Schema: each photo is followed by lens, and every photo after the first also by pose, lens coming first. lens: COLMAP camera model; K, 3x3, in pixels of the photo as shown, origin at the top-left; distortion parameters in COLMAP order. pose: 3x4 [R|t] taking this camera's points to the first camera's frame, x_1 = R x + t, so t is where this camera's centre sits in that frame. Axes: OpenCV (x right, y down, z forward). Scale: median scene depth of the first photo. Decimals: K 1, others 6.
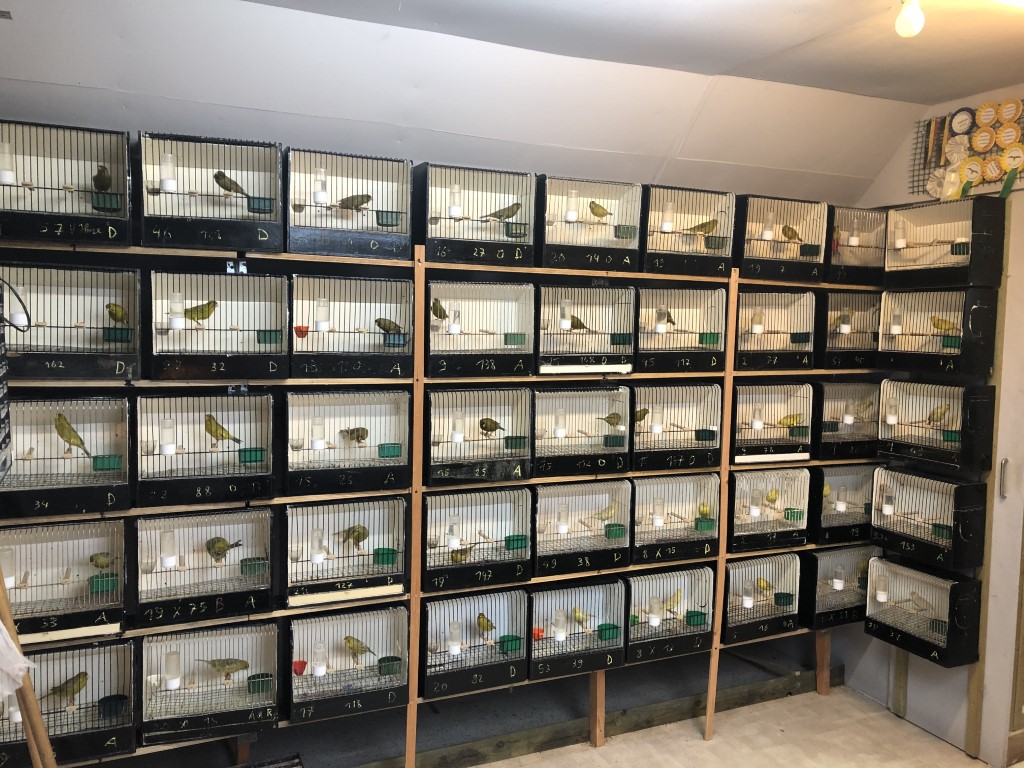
lens RADIAL K [[915.8, 0, 512.0], [0, 915.8, 384.0], [0, 0, 1]] dist [-0.003630, 0.444013]
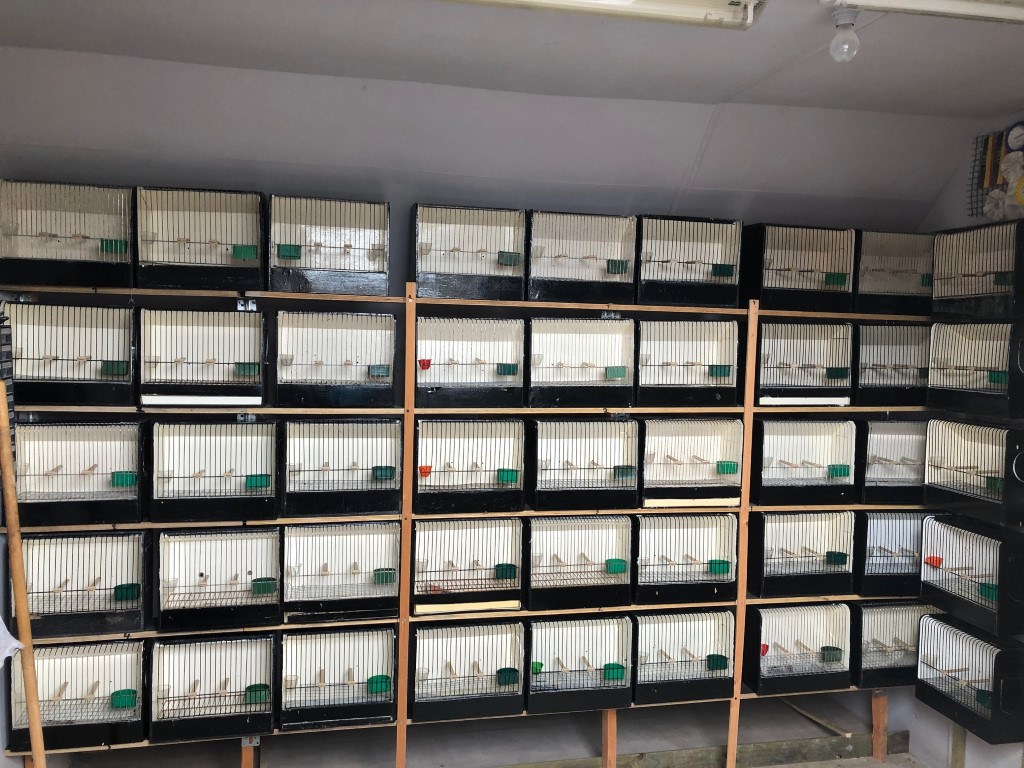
lens RADIAL K [[836.9, 0, 512.0], [0, 836.9, 384.0], [0, 0, 1]] dist [0.009308, 0.215012]
pose [[0.971460, 0.008446, -0.237053, 0.205936], [-0.016730, 0.999317, -0.032955, -0.004424], [0.236613, 0.035980, 0.970938, 0.089673]]
